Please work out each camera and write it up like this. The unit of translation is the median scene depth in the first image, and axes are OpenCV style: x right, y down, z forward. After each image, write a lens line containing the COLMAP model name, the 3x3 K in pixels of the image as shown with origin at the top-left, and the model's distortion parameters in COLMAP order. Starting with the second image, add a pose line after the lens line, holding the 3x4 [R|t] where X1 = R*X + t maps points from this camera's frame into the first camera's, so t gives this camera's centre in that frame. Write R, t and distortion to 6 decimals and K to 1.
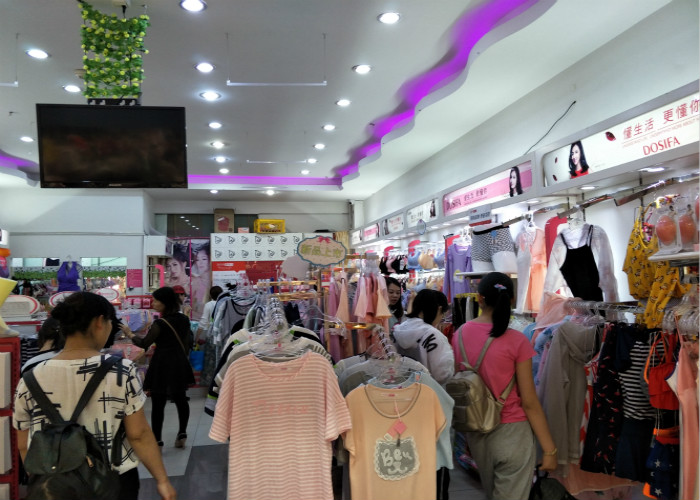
lens RADIAL K [[569.7, 0, 338.8], [0, 569.7, 239.9], [0, 0, 1]] dist [0.109970, -0.177707]
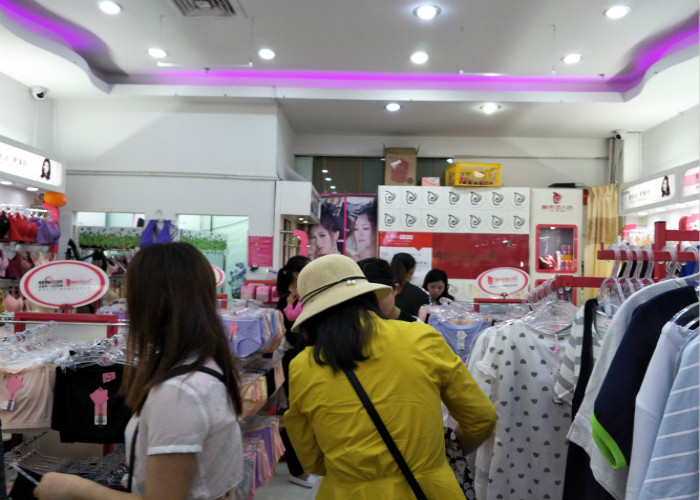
lens RADIAL K [[569.7, 0, 347.5], [0, 569.7, 255.5], [0, 0, 1]] dist [0.109970, -0.177707]
pose [[0.977637, 0.035896, -0.207215, -0.167023], [-0.027055, 0.998605, 0.045344, 0.048440], [0.208553, -0.038724, 0.977244, 0.512740]]
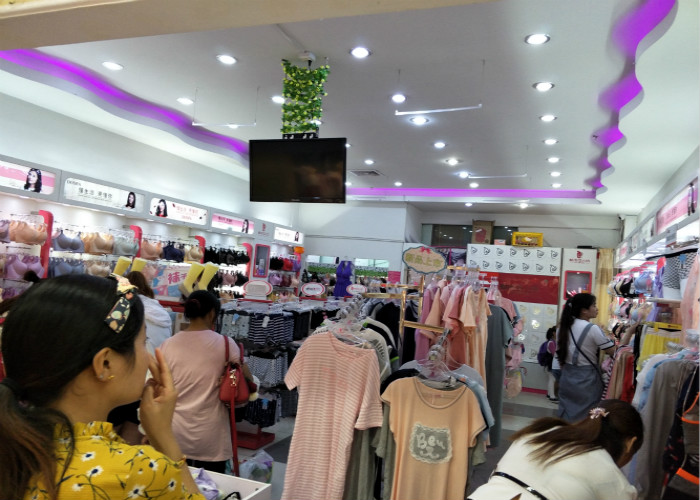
lens RADIAL K [[569.7, 0, 362.0], [0, 569.7, 248.3], [0, 0, 1]] dist [0.109970, -0.177707]
pose [[0.868706, 0.054903, -0.492276, 0.167243], [-0.057319, 0.998304, 0.010190, -0.003403], [0.492000, 0.019364, 0.870380, -0.020006]]
